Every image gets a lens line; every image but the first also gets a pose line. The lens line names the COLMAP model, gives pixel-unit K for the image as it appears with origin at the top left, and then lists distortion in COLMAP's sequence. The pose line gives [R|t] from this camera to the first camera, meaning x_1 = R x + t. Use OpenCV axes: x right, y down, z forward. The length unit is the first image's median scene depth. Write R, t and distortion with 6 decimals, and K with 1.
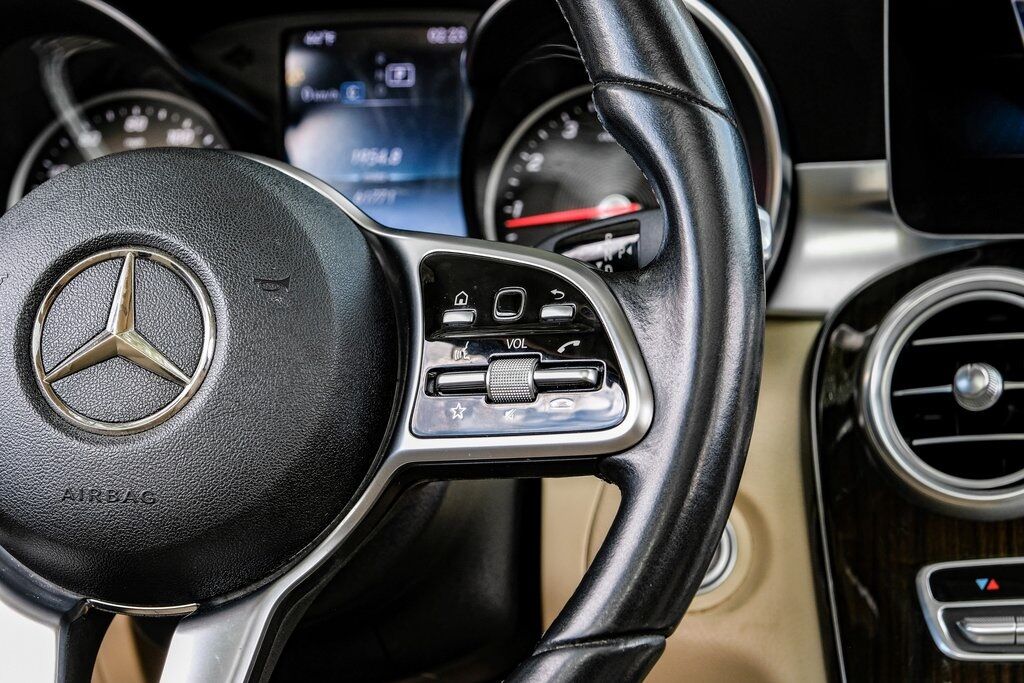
lens RADIAL K [[2530.3, 0, 512.0], [0, 2530.3, 341.5], [0, 0, 1]] dist [-0.025800, 0.120975]
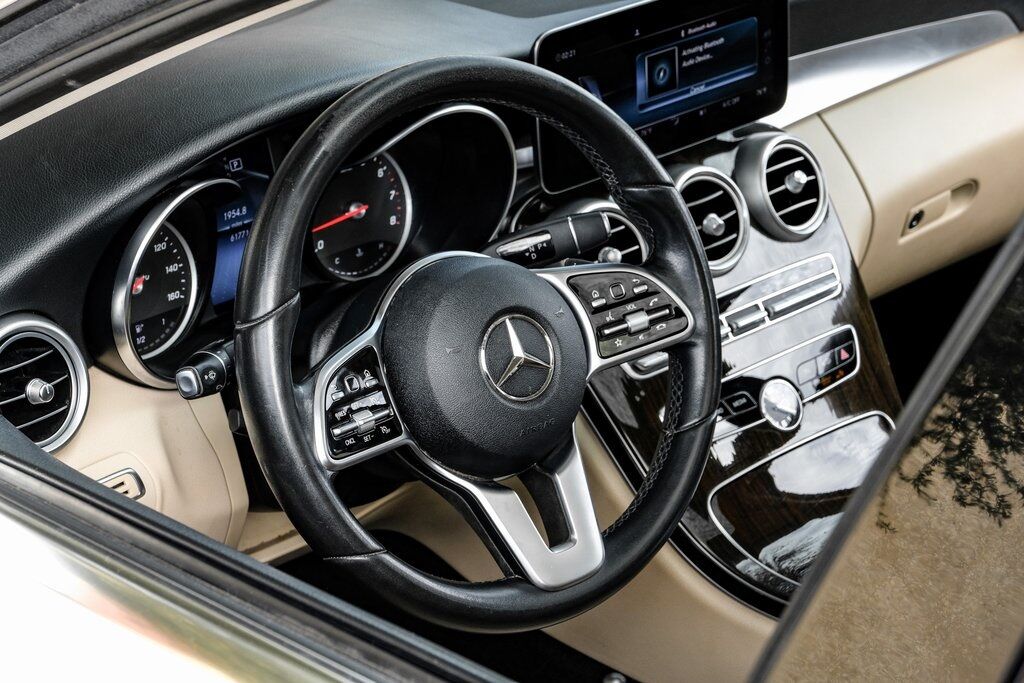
lens RADIAL K [[2530.3, 0, 512.0], [0, 2530.3, 341.5], [0, 0, 1]] dist [-0.025800, 0.120975]
pose [[0.608315, -0.303347, 0.733440, -1.706391], [0.150766, 0.951420, 0.268458, -0.584373], [-0.779245, -0.052729, 0.624497, -0.341285]]
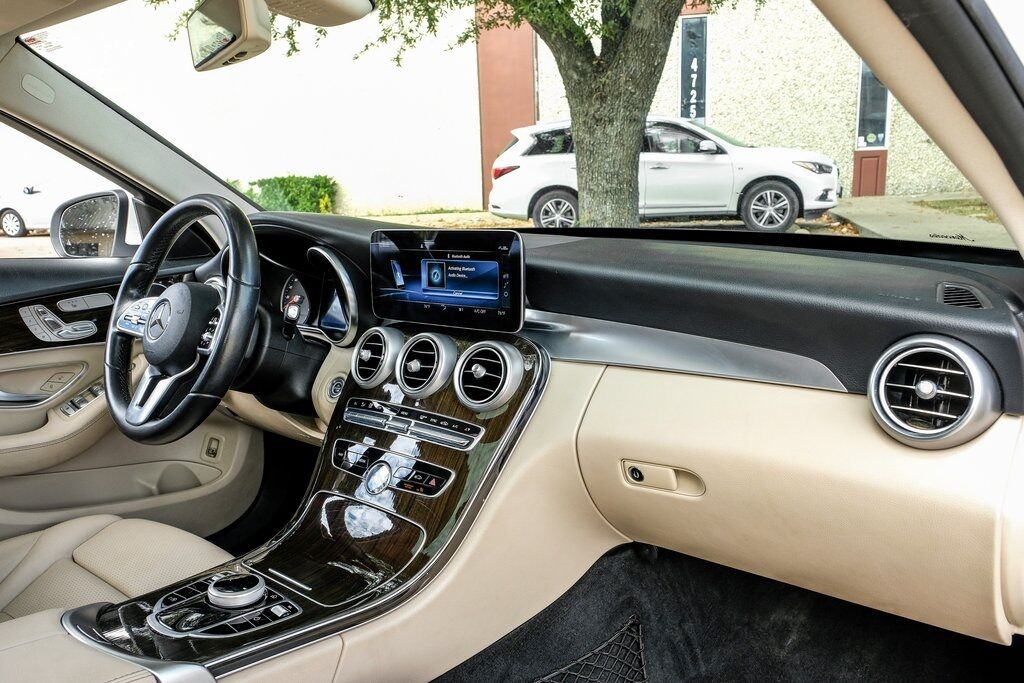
lens RADIAL K [[797.6, 0, 512.0], [0, 797.6, 341.5], [0, 0, 1]] dist [0.010902, 0.001926]
pose [[0.856816, 0.103683, -0.505090, 1.169001], [-0.095787, 0.994530, 0.041663, -0.089004], [0.506647, 0.012684, 0.862061, 0.024057]]
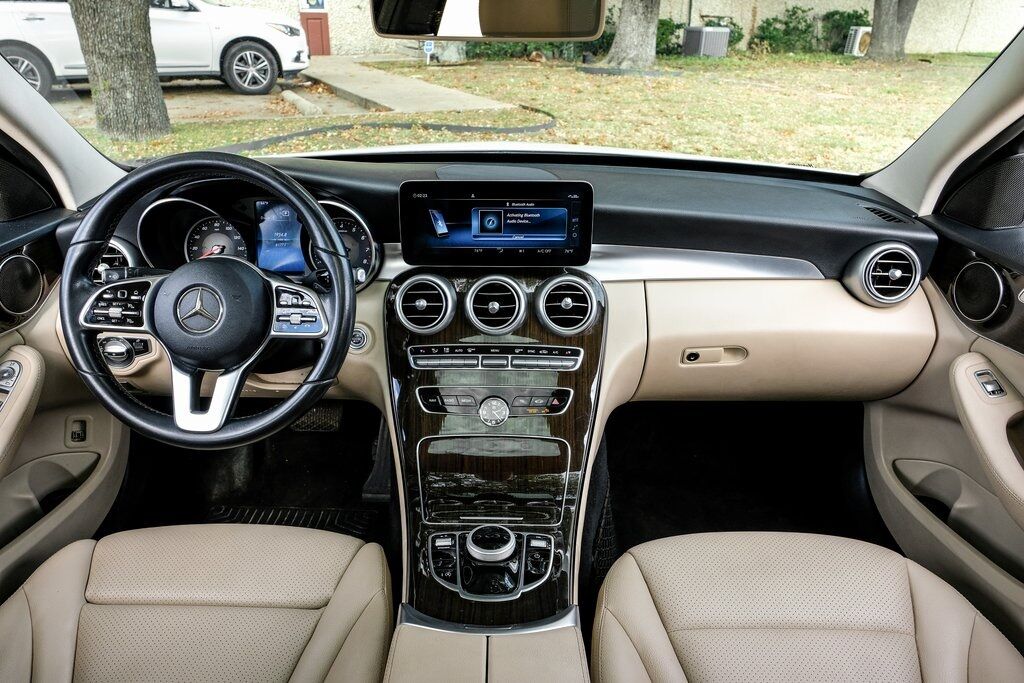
lens RADIAL K [[710.6, 0, 507.1], [0, 710.6, 338.2], [0, 0, 1]] dist [-0.012244, -0.003615]
pose [[0.987632, -0.021141, 0.155358, 0.158790], [-0.012156, 0.977561, 0.210302, -0.201941], [-0.156318, -0.209590, 0.965213, -0.205131]]
